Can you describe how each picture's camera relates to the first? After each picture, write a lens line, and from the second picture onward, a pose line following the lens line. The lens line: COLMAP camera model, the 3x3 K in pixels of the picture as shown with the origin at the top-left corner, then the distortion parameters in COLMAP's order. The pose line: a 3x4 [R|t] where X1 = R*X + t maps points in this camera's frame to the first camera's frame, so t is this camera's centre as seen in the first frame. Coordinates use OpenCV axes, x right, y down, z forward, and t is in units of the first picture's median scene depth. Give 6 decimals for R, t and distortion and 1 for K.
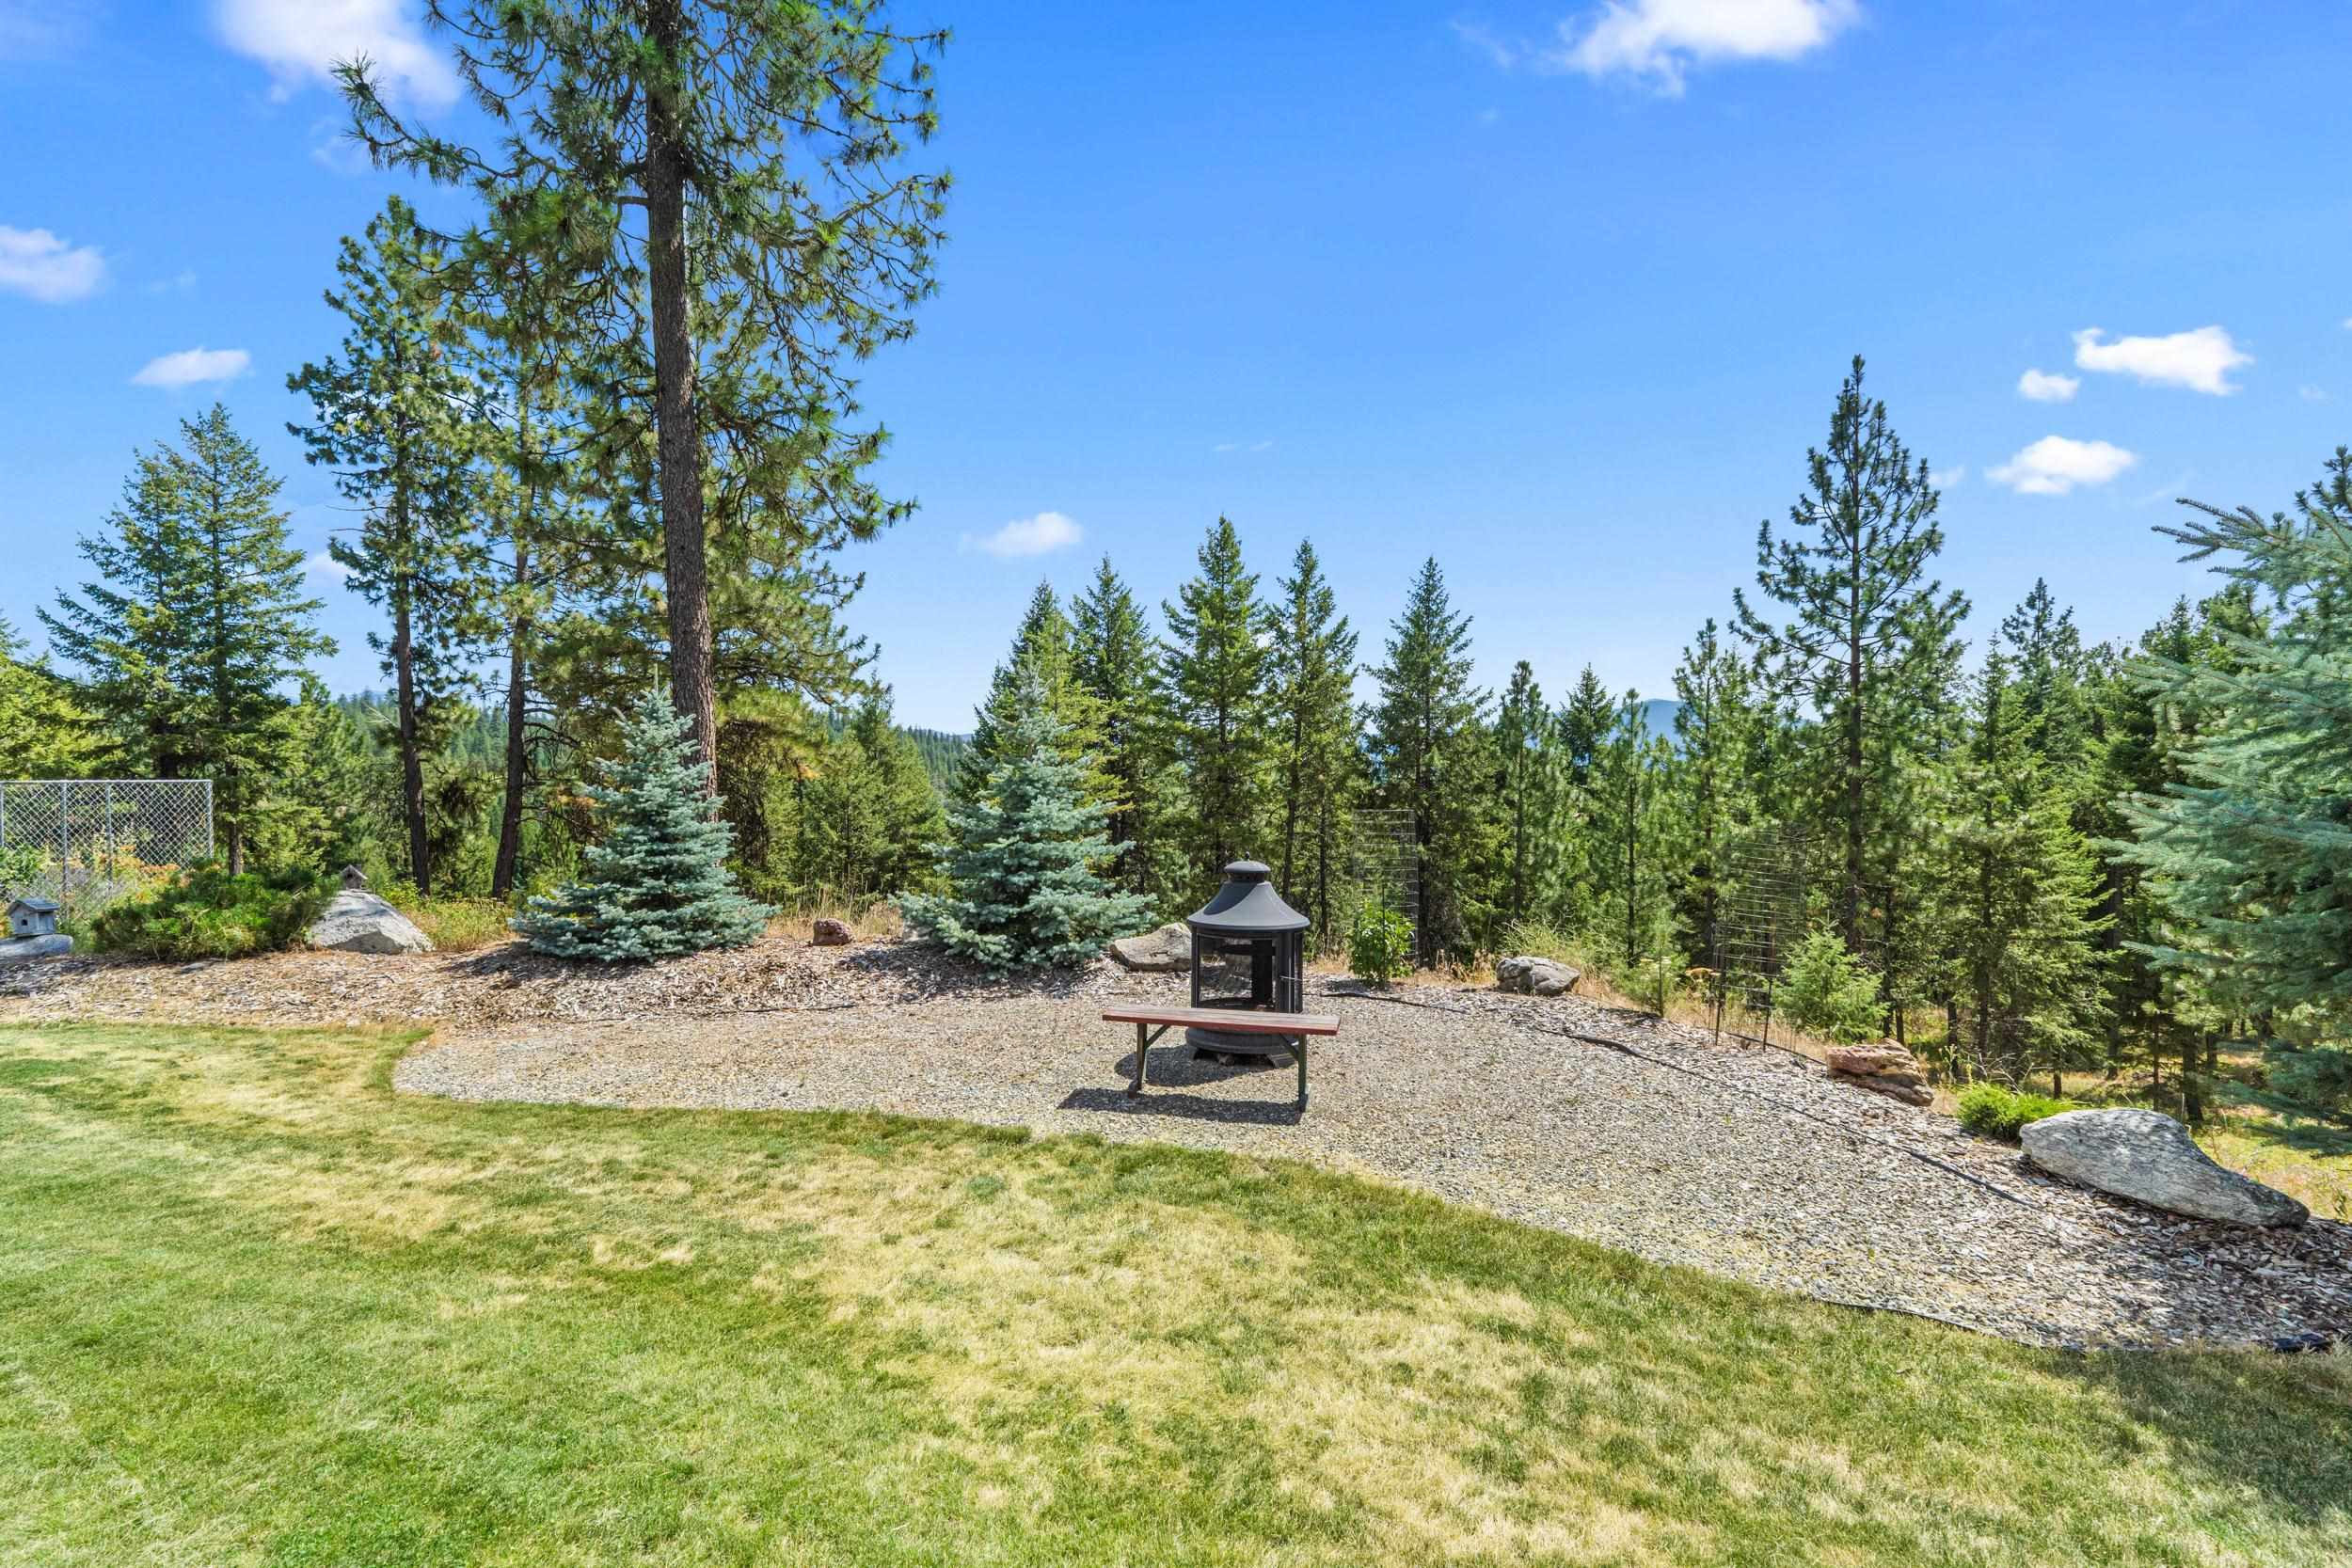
lens RADIAL K [[988.4, 0, 1185.6], [0, 988.4, 779.1], [0, 0, 1]] dist [-0.006786, 0.000021]
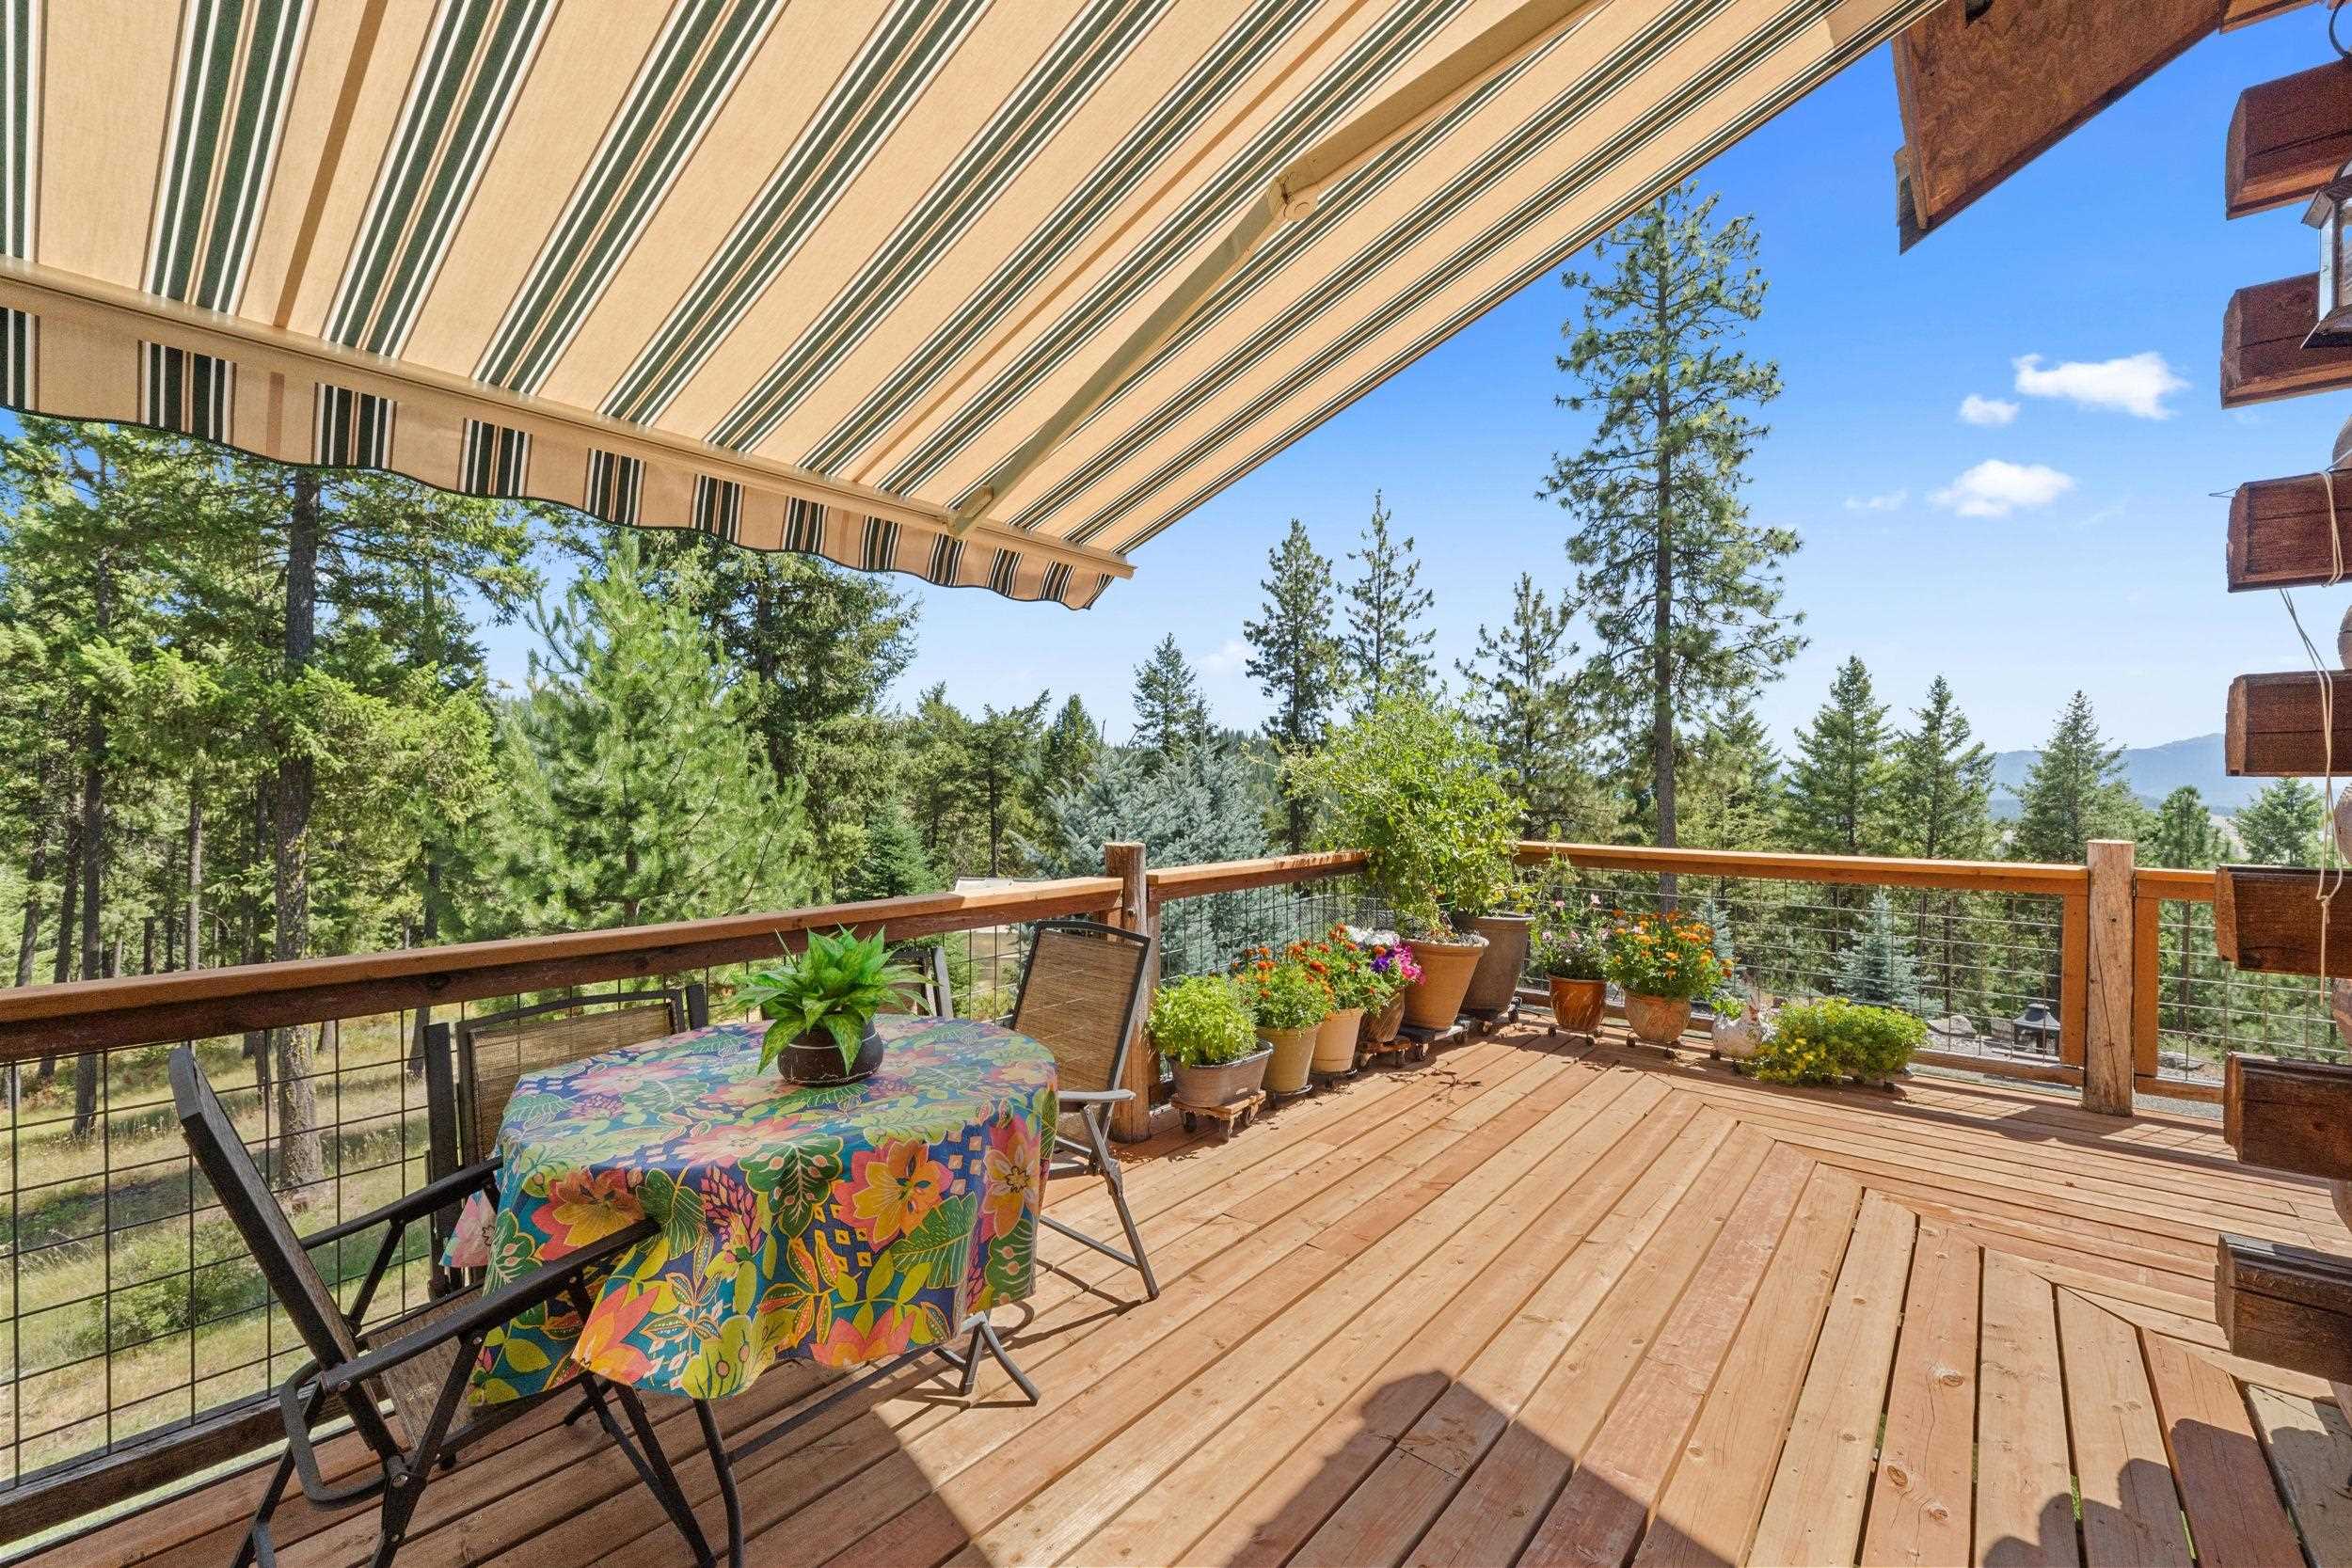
lens RADIAL K [[988.4, 0, 1177.0], [0, 988.4, 774.4], [0, 0, 1]] dist [-0.006786, 0.000021]
pose [[0.882801, 0.007857, -0.469682, -0.162338], [-0.021815, 0.999467, -0.024283, -0.097570], [0.469241, 0.031683, 0.882502, -0.572421]]
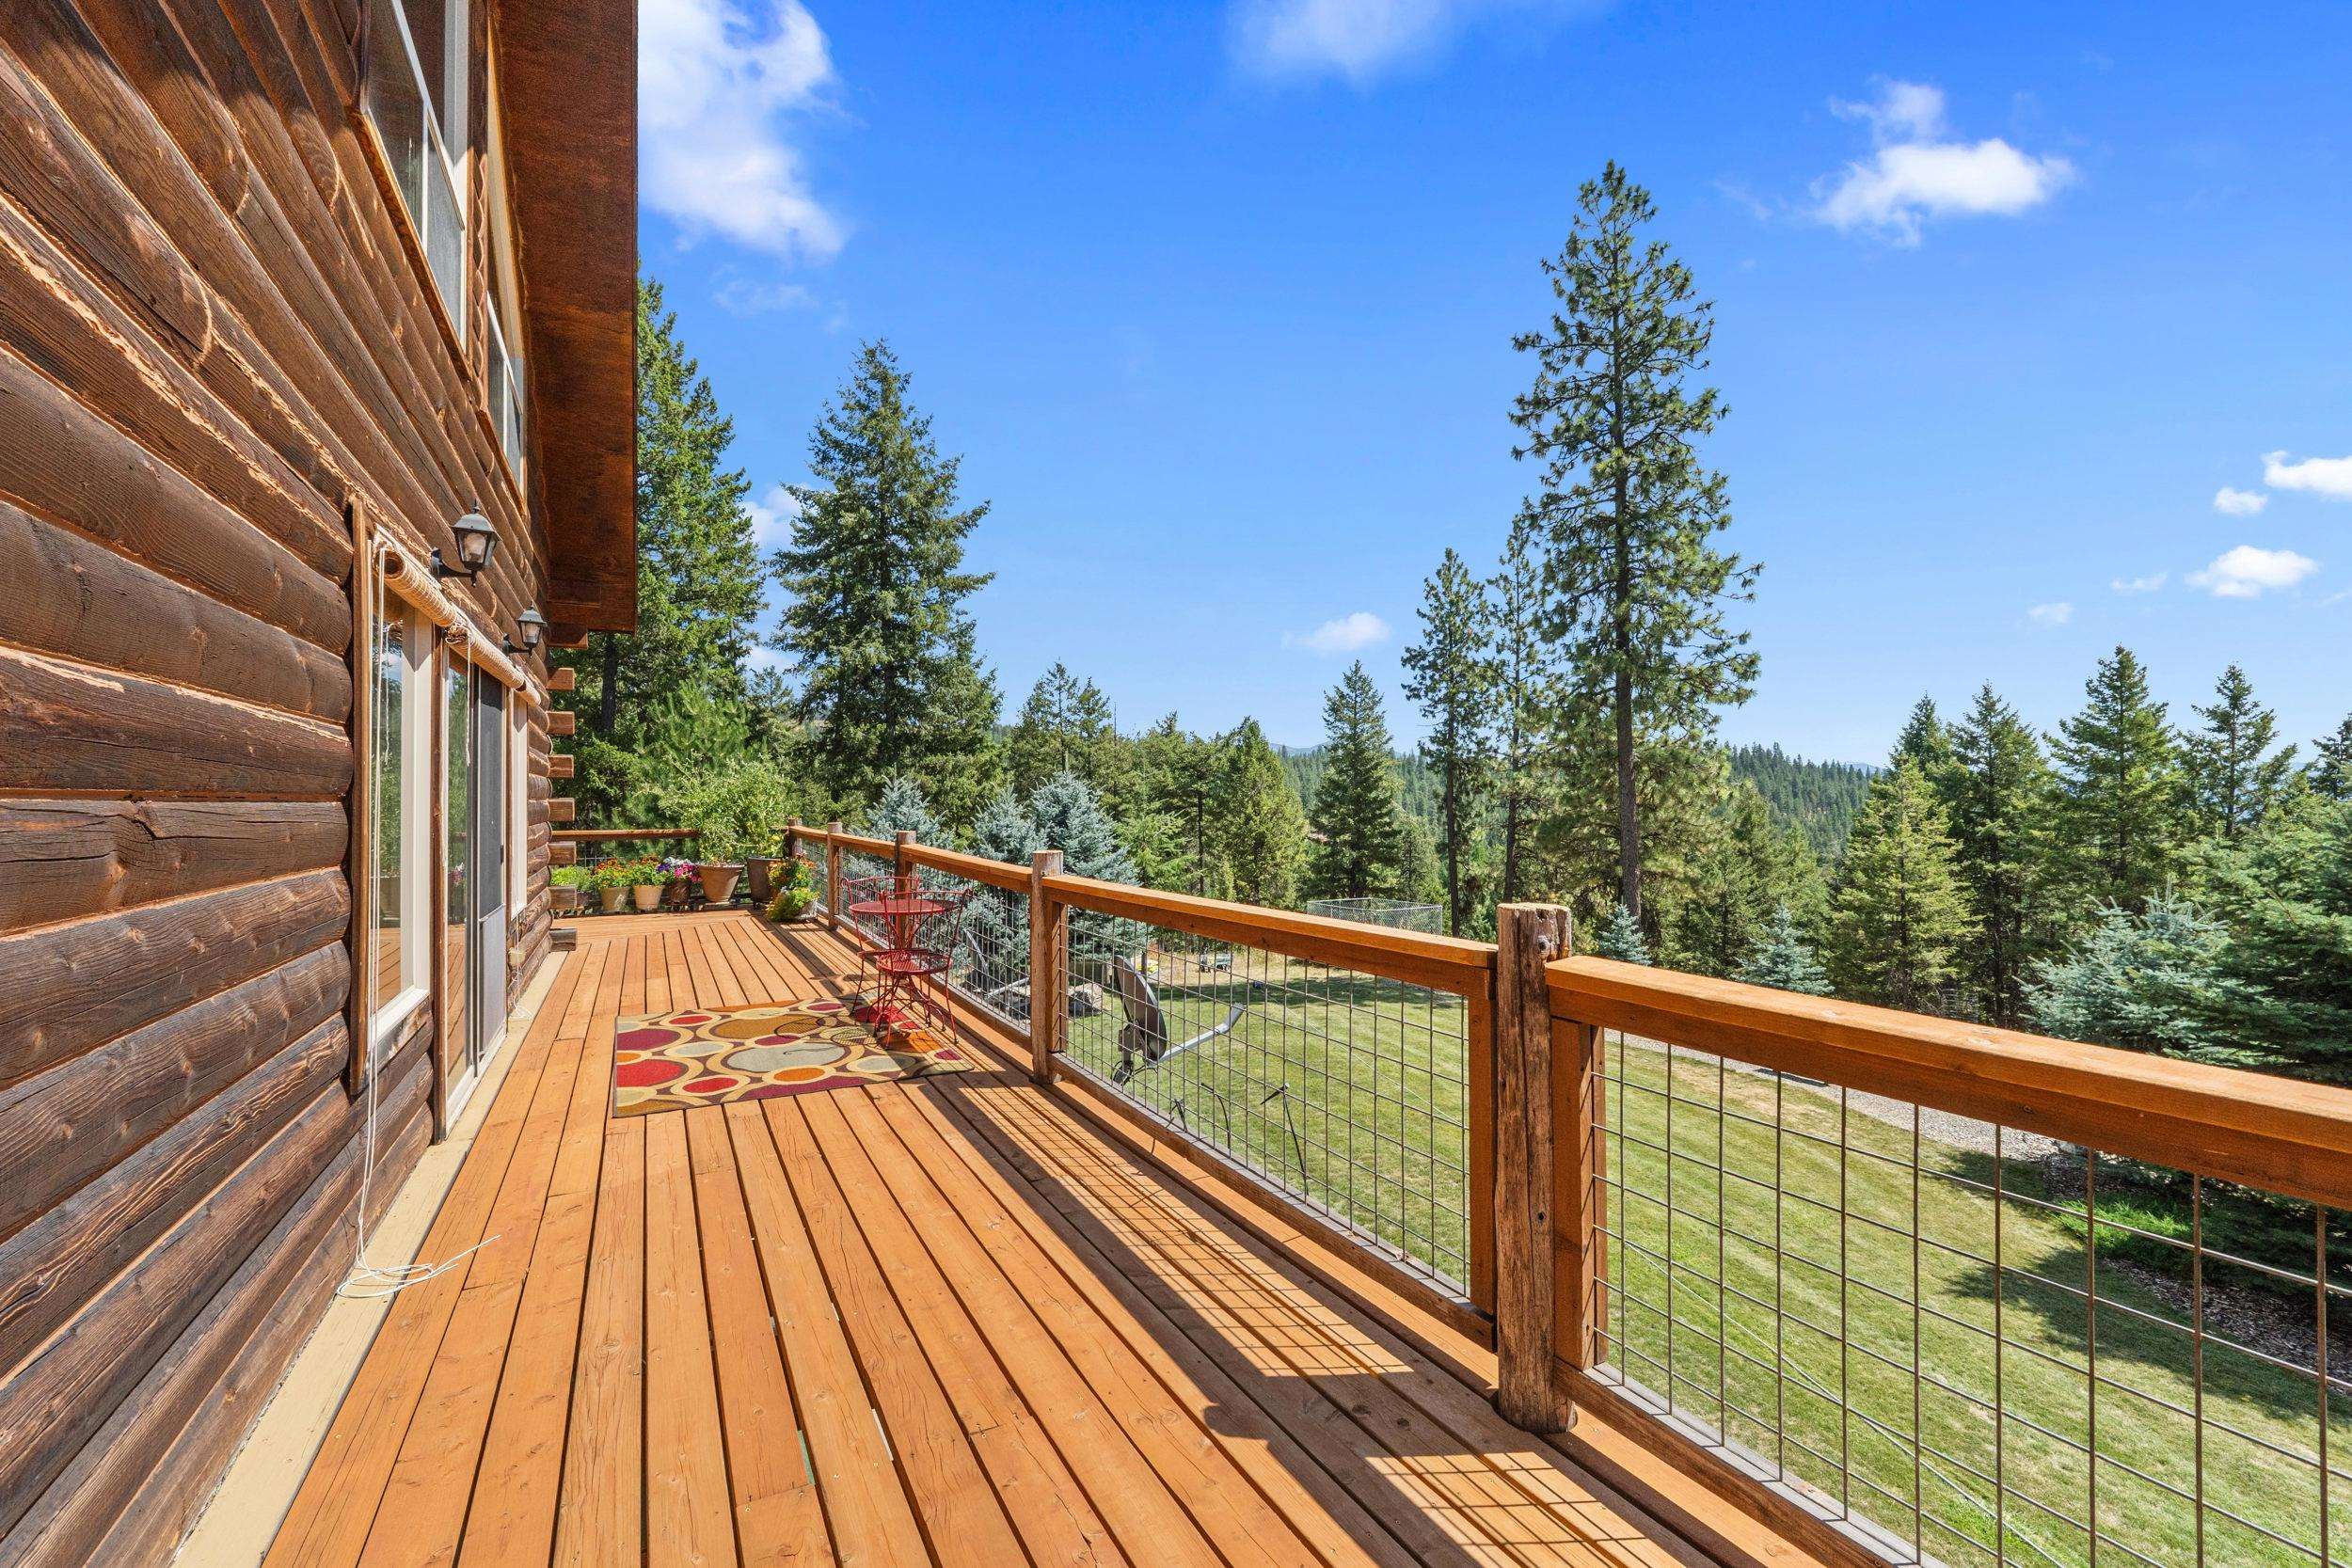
lens RADIAL K [[988.4, 0, 1161.9], [0, 988.4, 785.2], [0, 0, 1]] dist [-0.006786, 0.000021]
pose [[0.648899, -0.002751, -0.760870, 0.215874], [-0.021410, 0.999531, -0.021873, -0.102928], [0.760574, 0.030483, 0.648536, -0.529417]]
